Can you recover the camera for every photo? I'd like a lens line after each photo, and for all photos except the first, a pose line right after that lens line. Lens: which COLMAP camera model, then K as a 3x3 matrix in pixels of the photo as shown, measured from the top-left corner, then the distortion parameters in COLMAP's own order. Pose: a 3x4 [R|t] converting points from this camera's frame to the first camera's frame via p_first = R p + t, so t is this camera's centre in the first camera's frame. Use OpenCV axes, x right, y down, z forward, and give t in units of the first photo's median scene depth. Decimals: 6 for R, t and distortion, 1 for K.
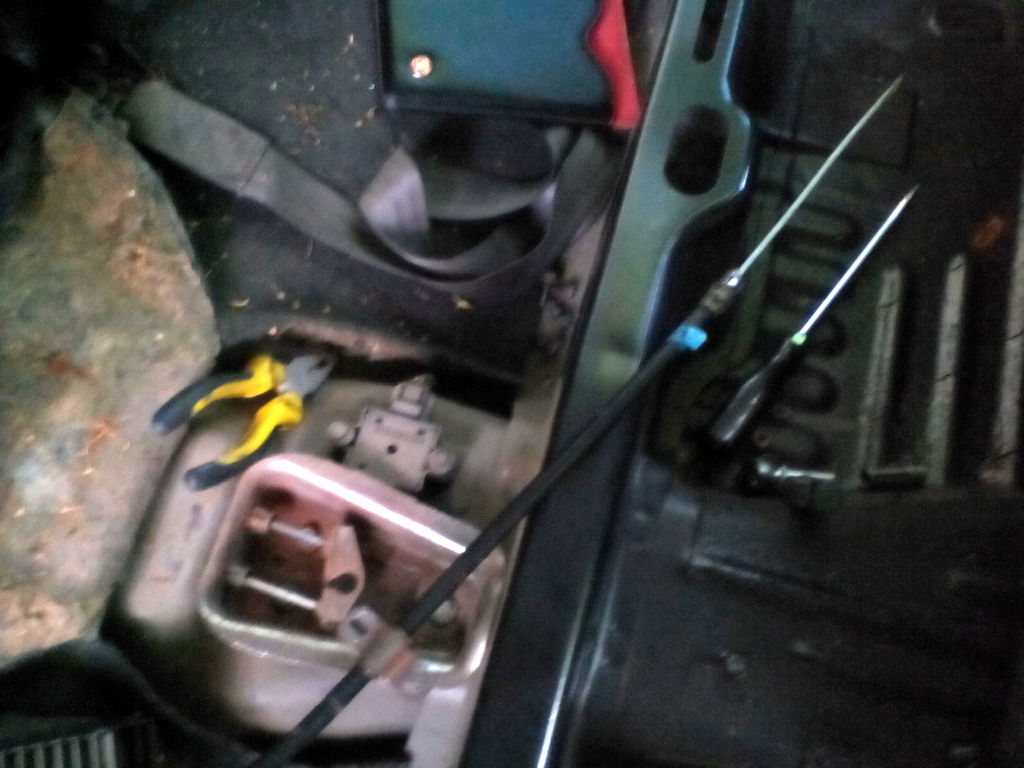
lens RADIAL K [[1032.9, 0, 512.0], [0, 1032.9, 384.0], [0, 0, 1]] dist [-0.007598, -0.038080]
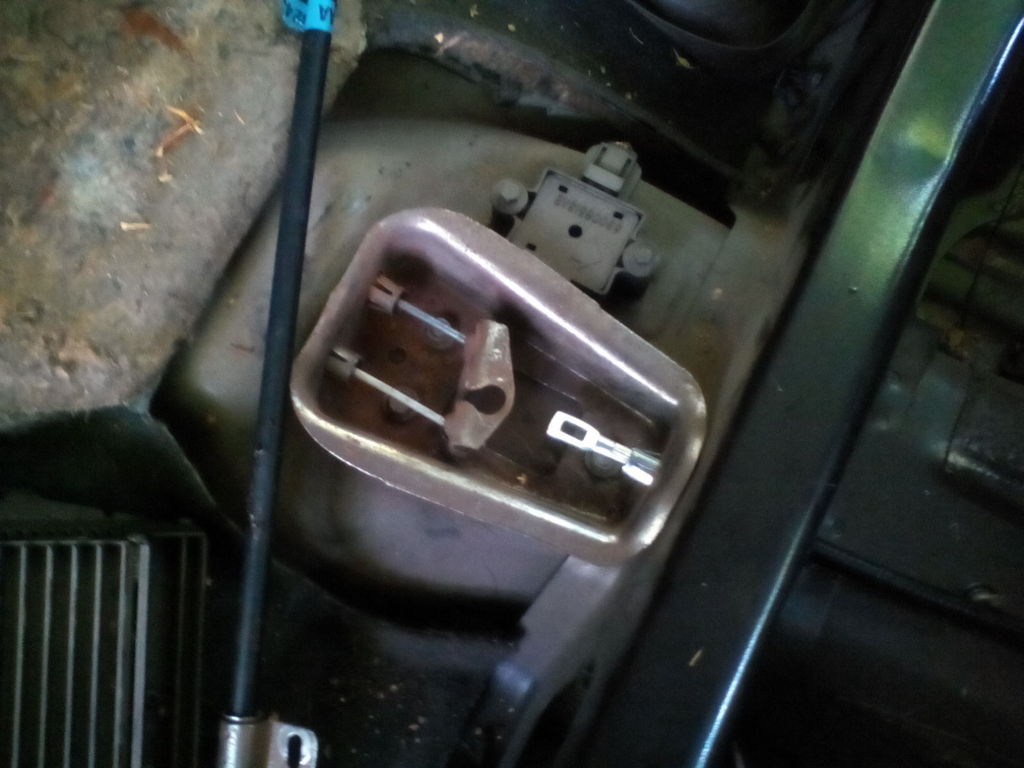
lens RADIAL K [[1013.0, 0, 512.0], [0, 1013.0, 384.0], [0, 0, 1]] dist [-0.000151, 0.010639]
pose [[0.982229, 0.183548, -0.039206, -0.119285], [-0.175240, 0.971659, 0.158650, 0.066389], [0.067214, -0.148960, 0.986556, 0.298183]]
